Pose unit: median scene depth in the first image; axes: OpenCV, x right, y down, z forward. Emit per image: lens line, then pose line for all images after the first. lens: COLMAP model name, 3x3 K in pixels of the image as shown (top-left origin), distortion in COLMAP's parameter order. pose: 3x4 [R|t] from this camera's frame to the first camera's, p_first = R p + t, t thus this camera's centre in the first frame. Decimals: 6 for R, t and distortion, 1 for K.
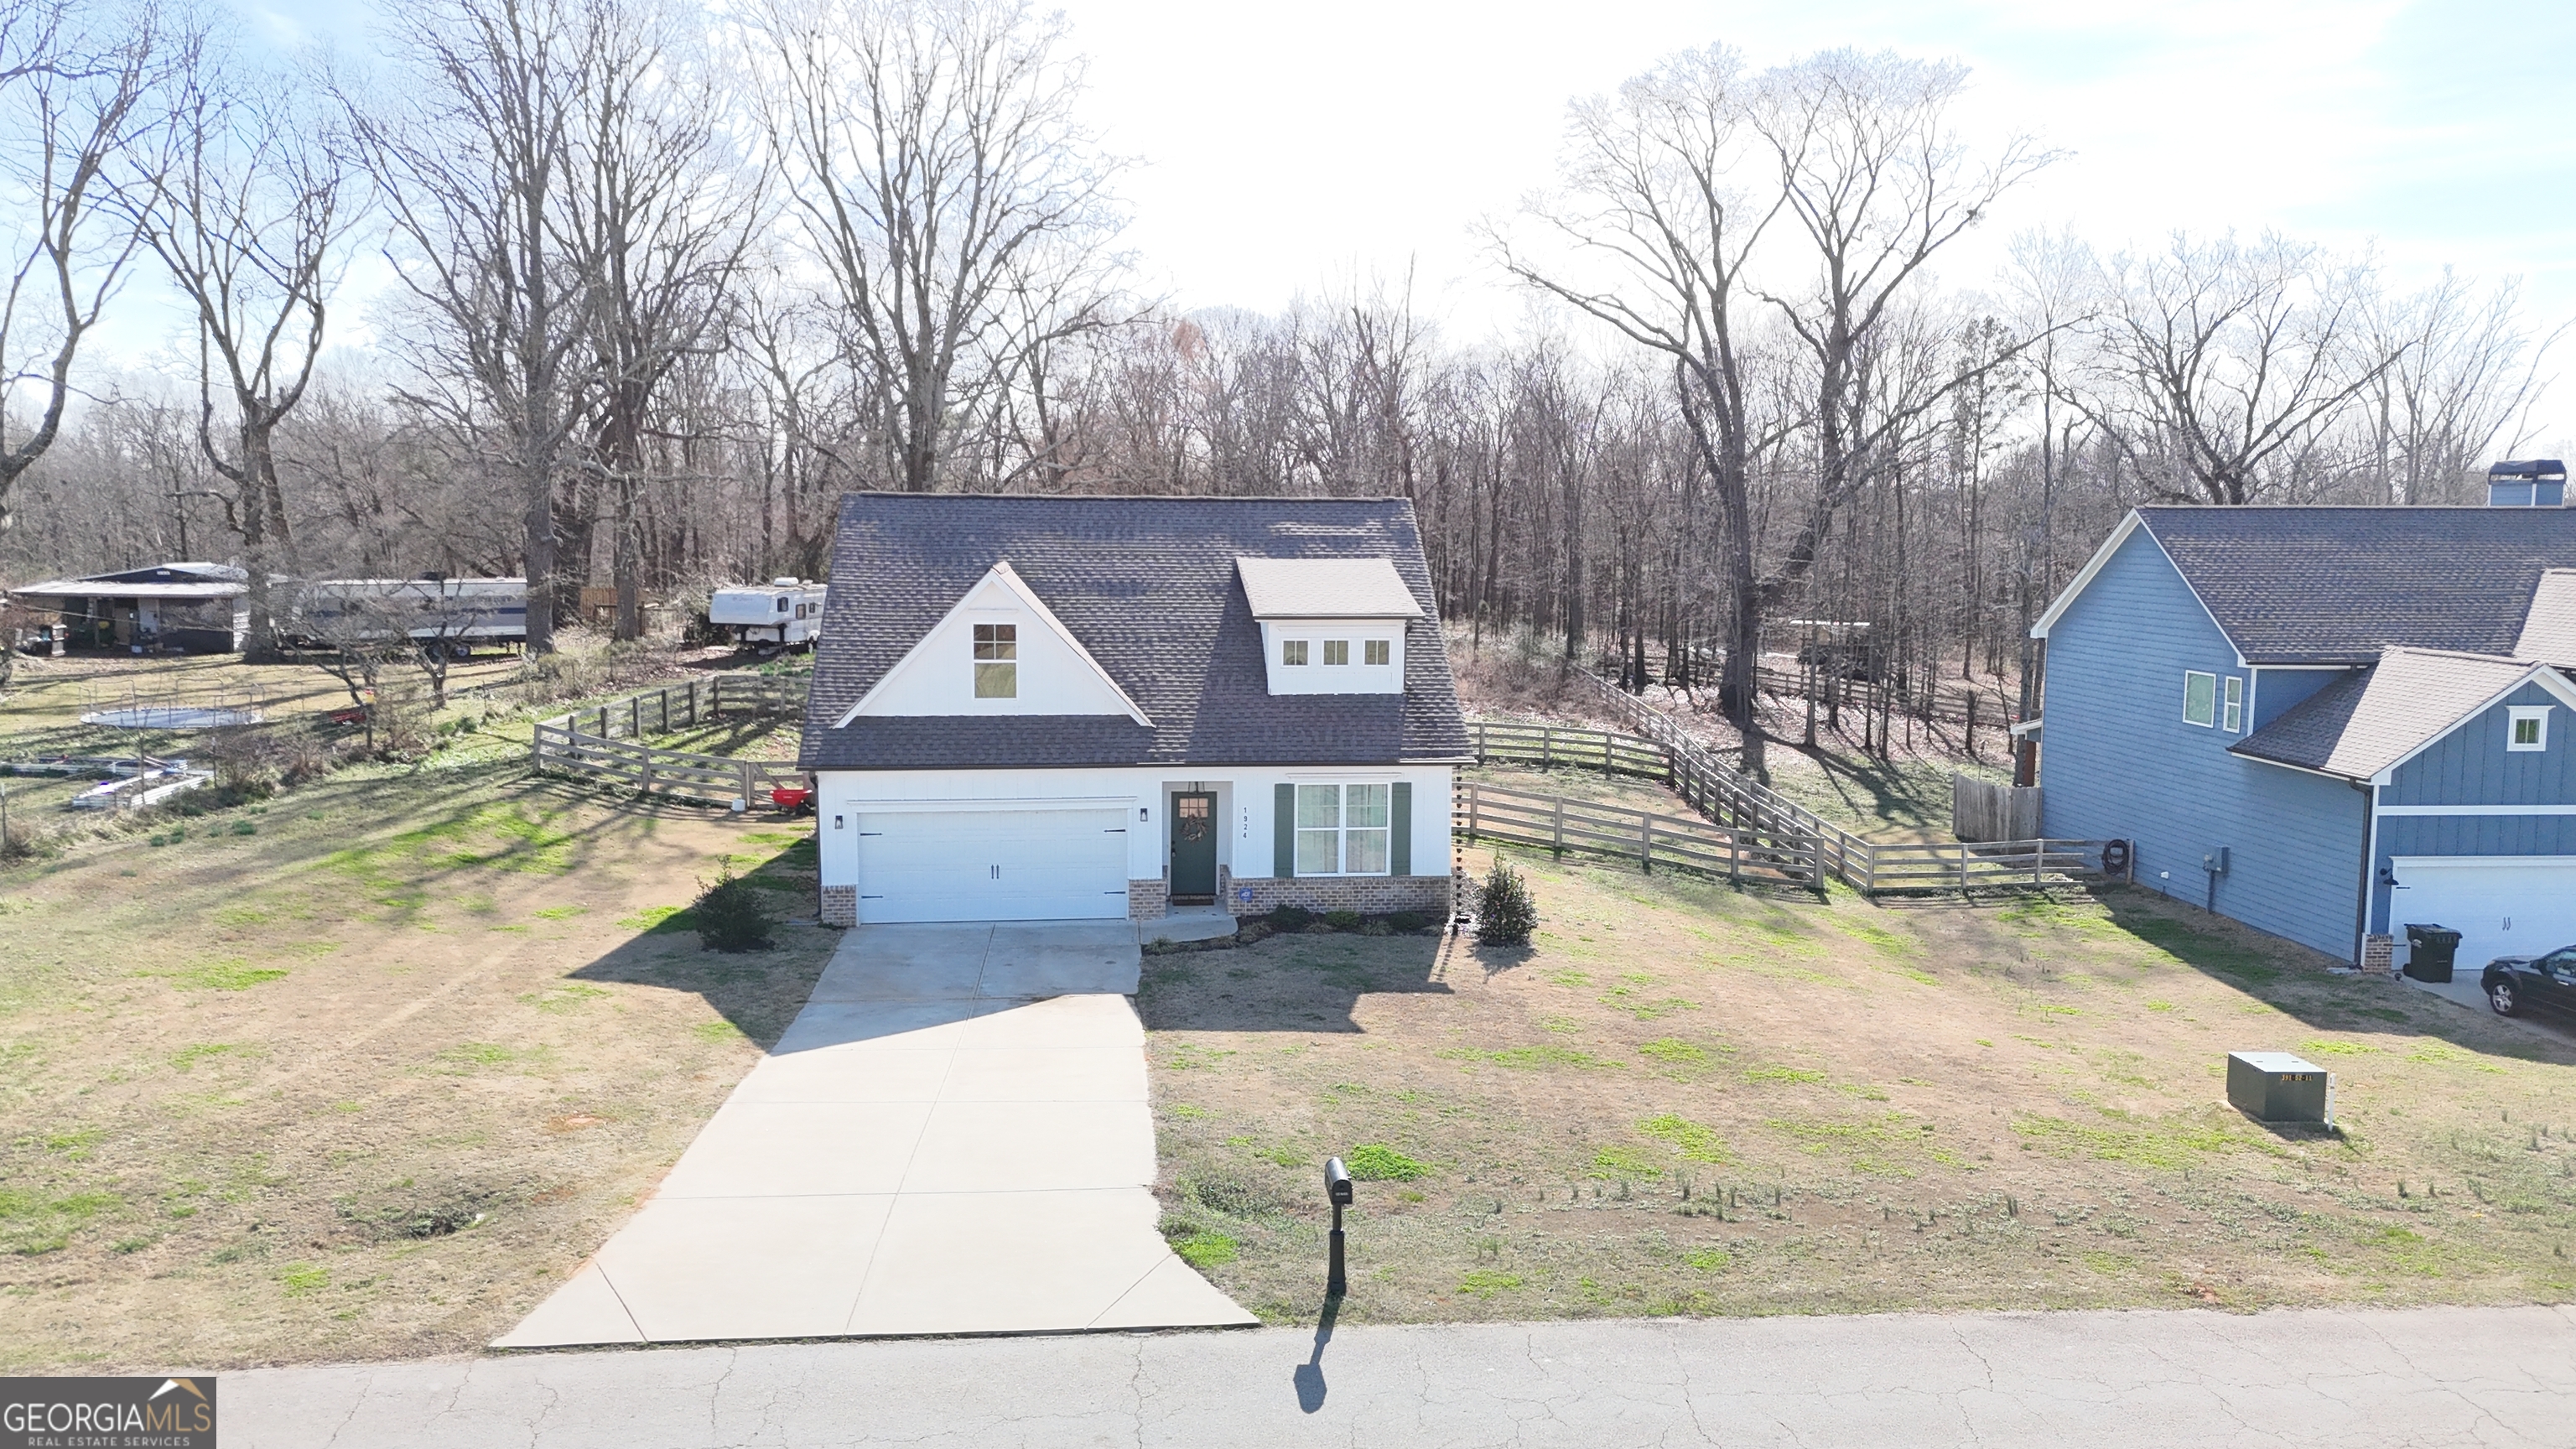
lens RADIAL K [[1906.7, 0, 1304.2], [0, 1906.7, 720.9], [0, 0, 1]] dist [0.101116, -0.125807]
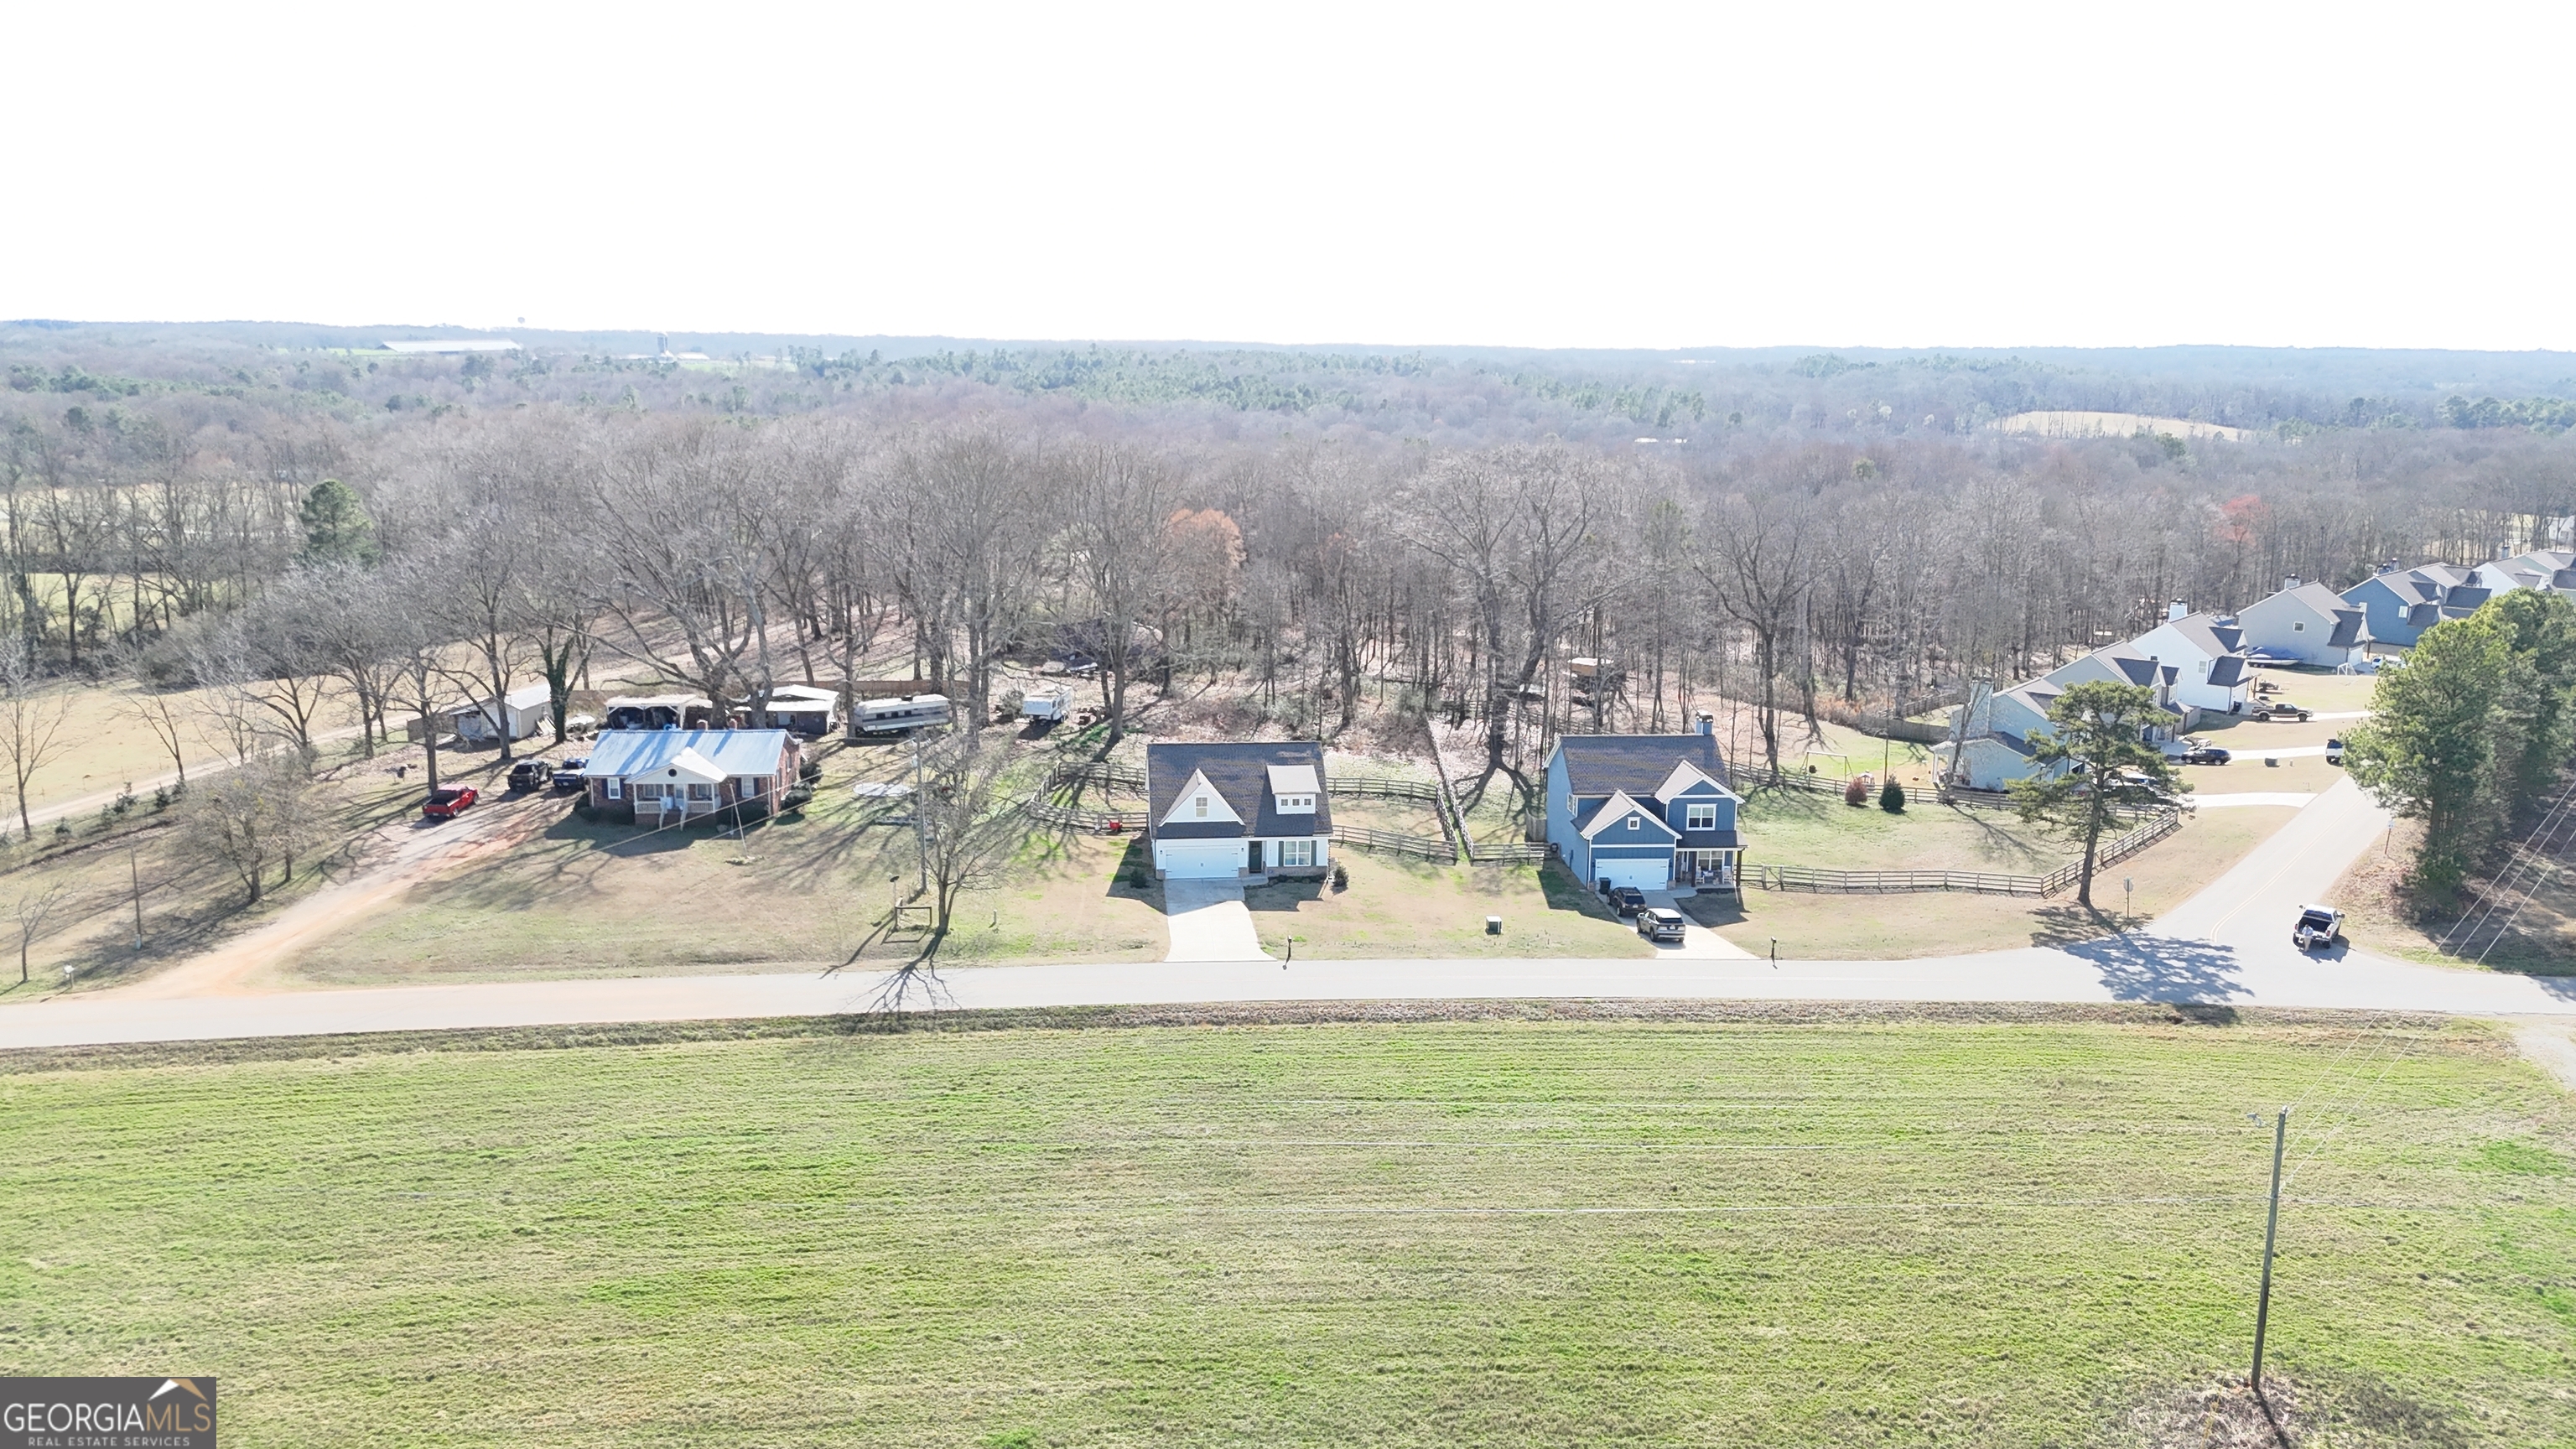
lens RADIAL K [[1906.7, 0, 1304.2], [0, 1906.7, 720.9], [0, 0, 1]] dist [0.101116, -0.125807]
pose [[0.999976, 0.004810, 0.005007, 0.013555], [-0.005226, 0.996228, 0.086613, -0.498185], [-0.004572, -0.086637, 0.996229, -2.538458]]
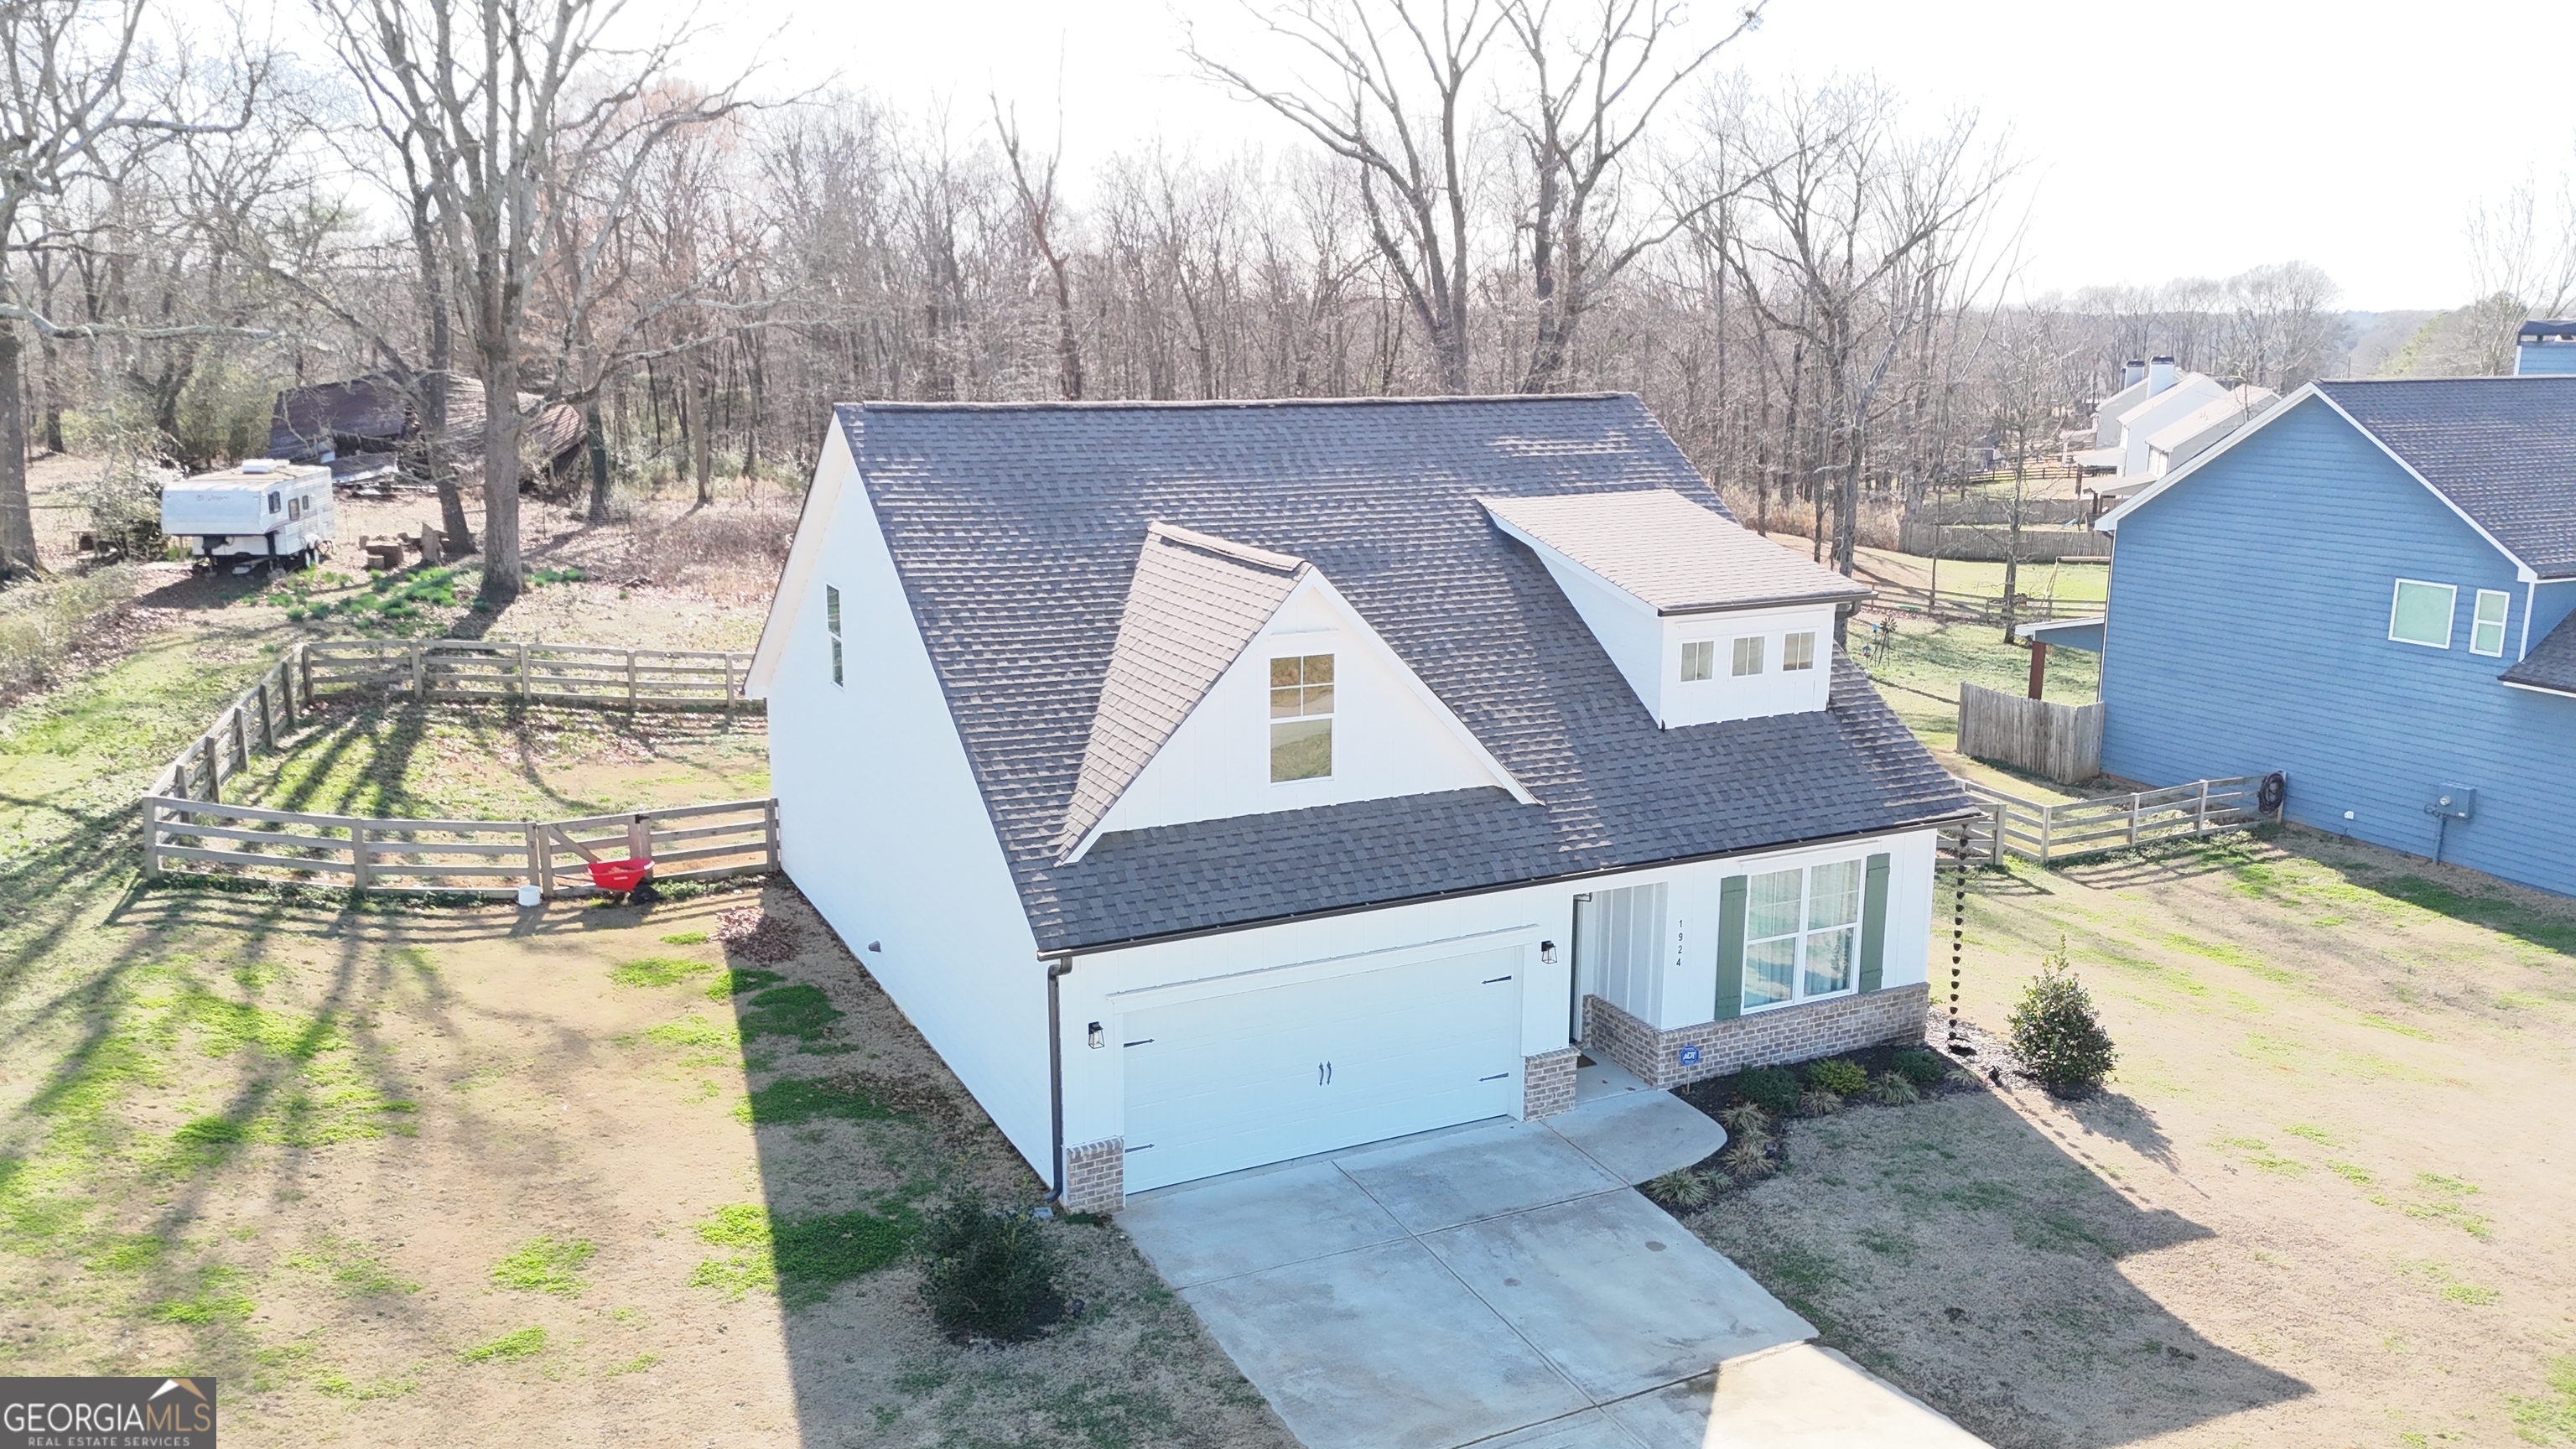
lens RADIAL K [[1906.7, 0, 1304.2], [0, 1906.7, 720.9], [0, 0, 1]] dist [0.101116, -0.125807]
pose [[0.938608, -0.072907, 0.337195, -0.348570], [0.038764, 0.993513, 0.106912, -0.090315], [-0.342802, -0.087278, 0.935344, 0.444822]]
